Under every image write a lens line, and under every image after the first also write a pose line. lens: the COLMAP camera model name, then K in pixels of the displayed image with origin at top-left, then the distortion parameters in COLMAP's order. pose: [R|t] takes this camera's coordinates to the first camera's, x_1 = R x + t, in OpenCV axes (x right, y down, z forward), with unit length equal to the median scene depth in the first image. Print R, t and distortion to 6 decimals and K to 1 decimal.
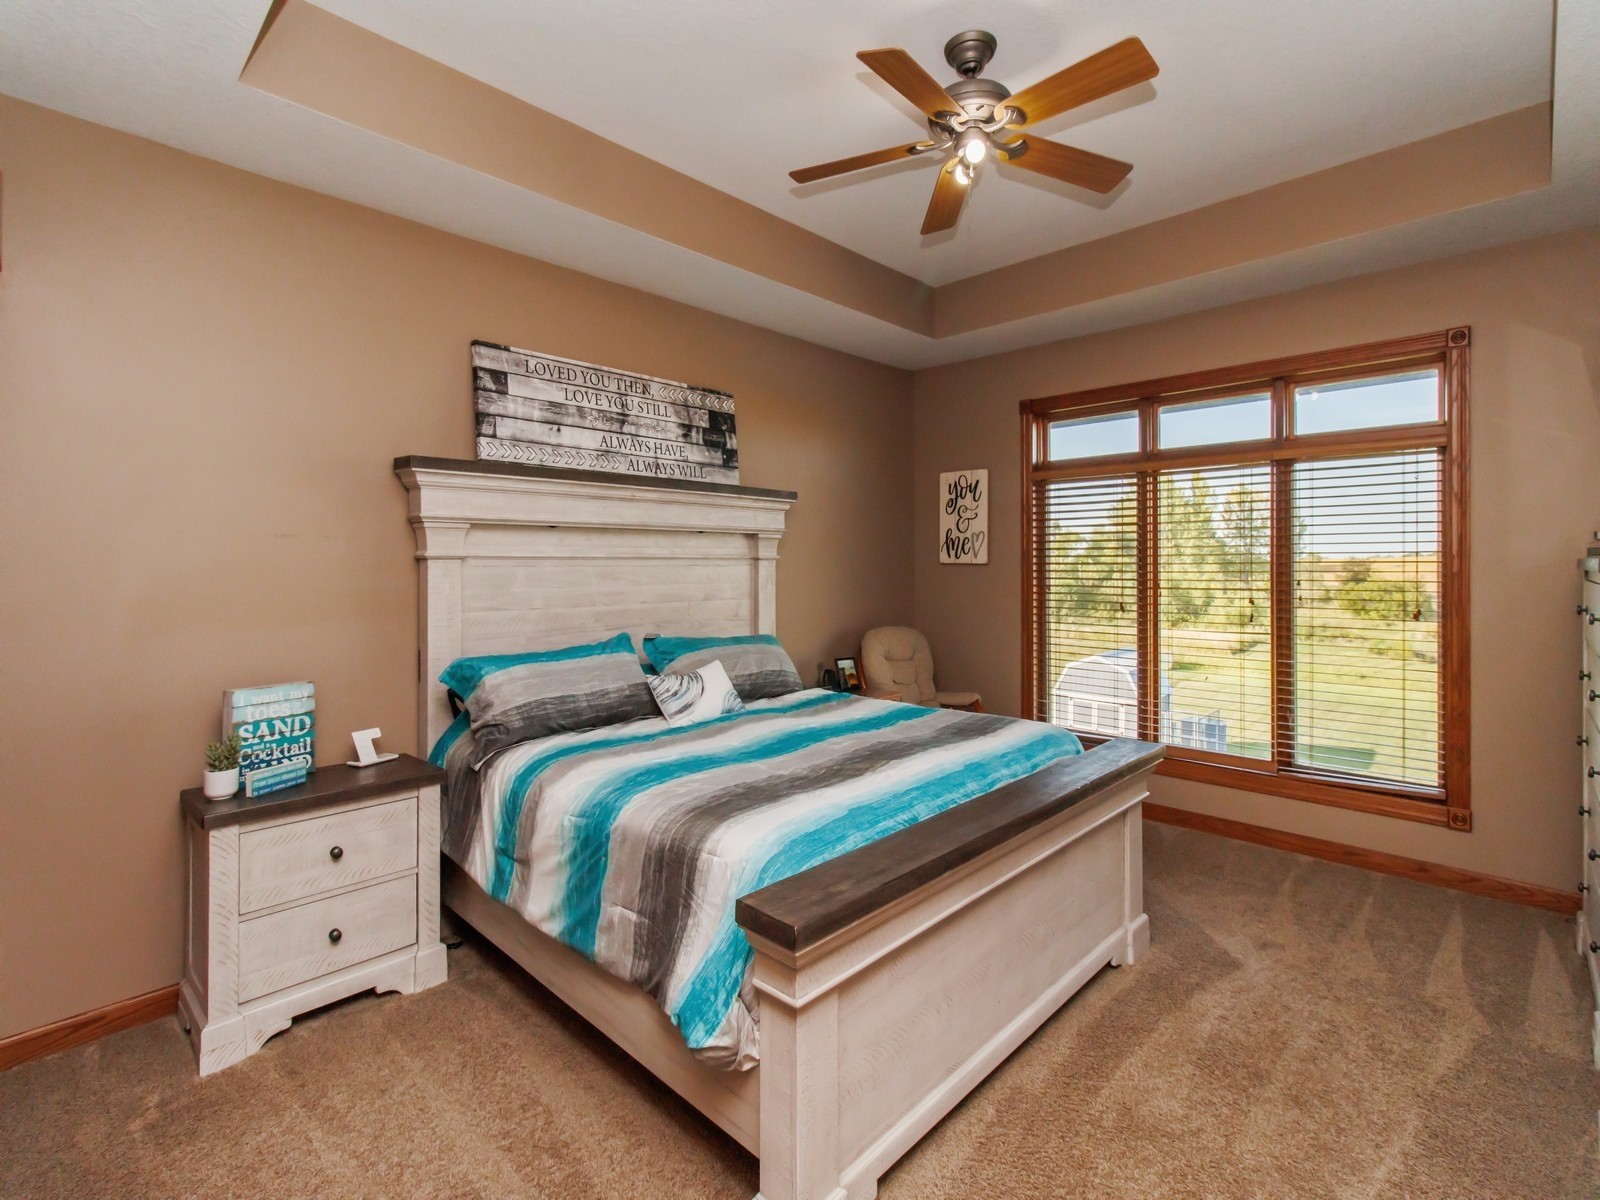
lens RADIAL K [[756.1, 0, 802.2], [0, 756.1, 572.1], [0, 0, 1]] dist [0.002036, 0.000083]
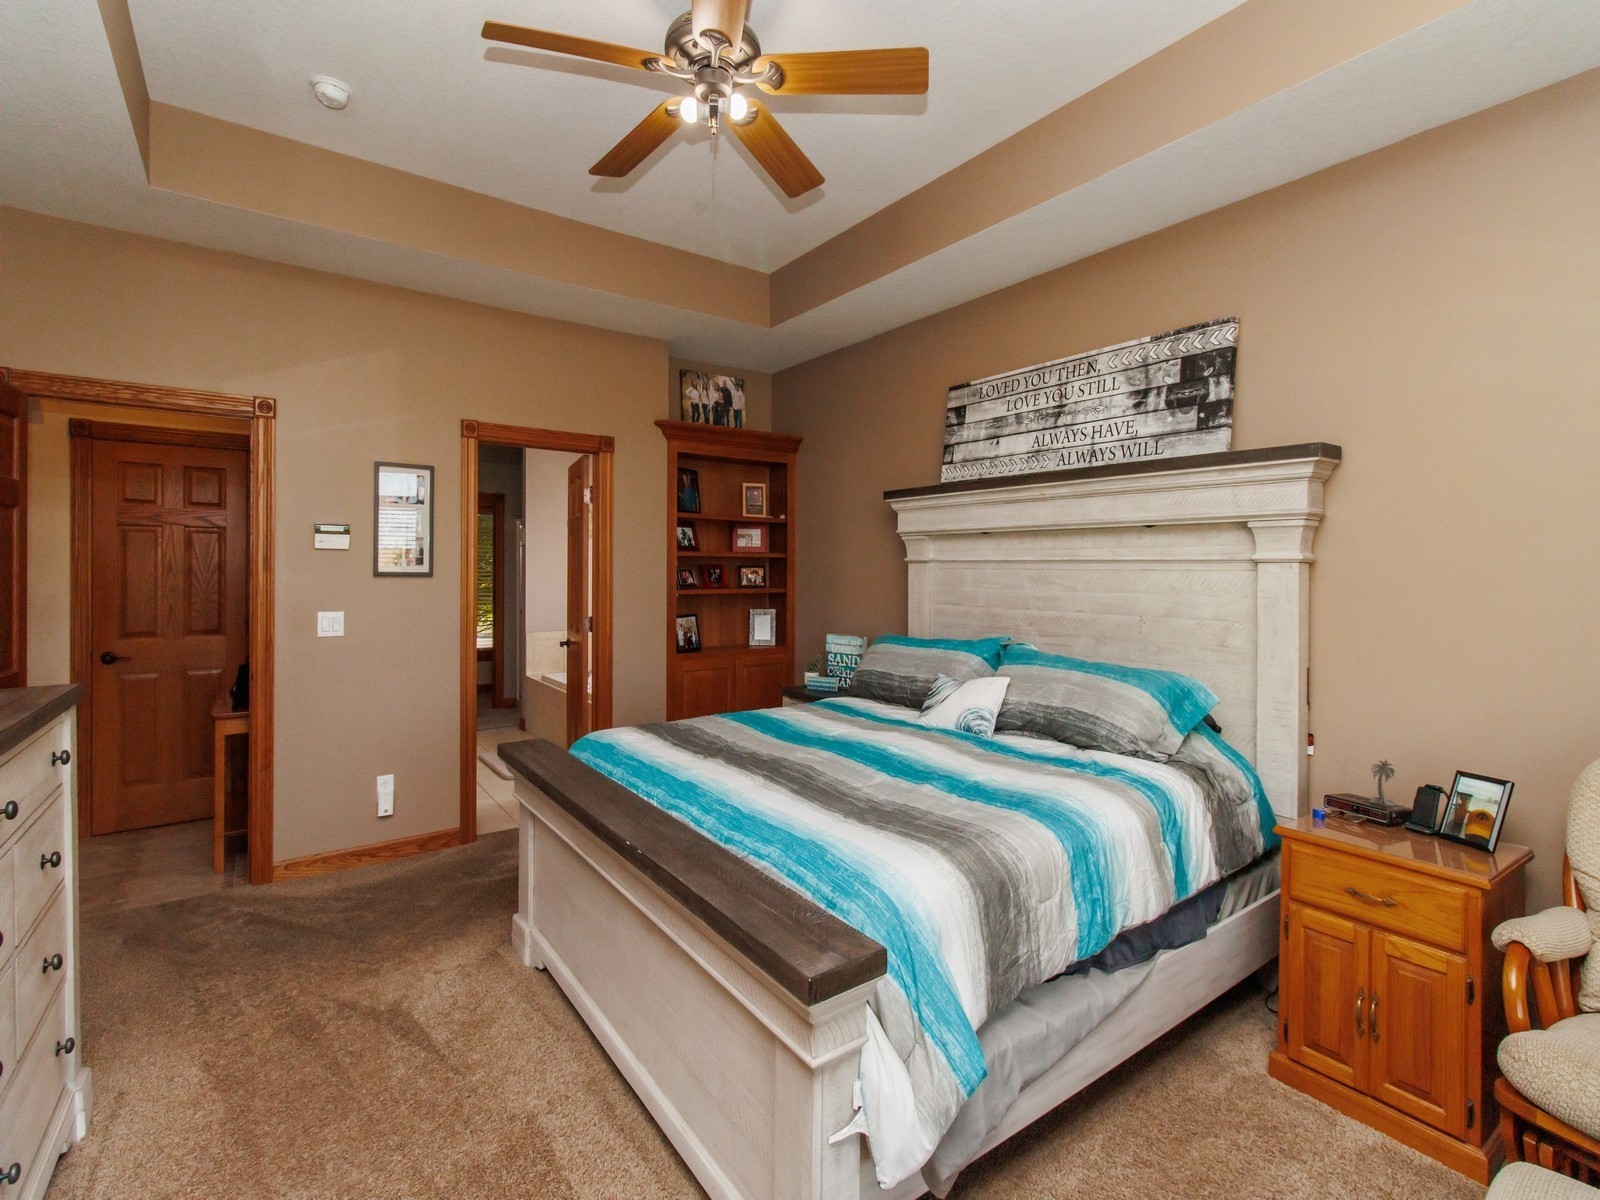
lens RADIAL K [[756.1, 0, 802.2], [0, 756.1, 572.1], [0, 0, 1]] dist [0.002036, 0.000083]
pose [[-0.179965, 0.012335, -0.983596, 0.744792], [-0.012900, 0.999806, 0.014899, -0.014968], [0.983588, 0.015370, -0.179770, 0.870247]]
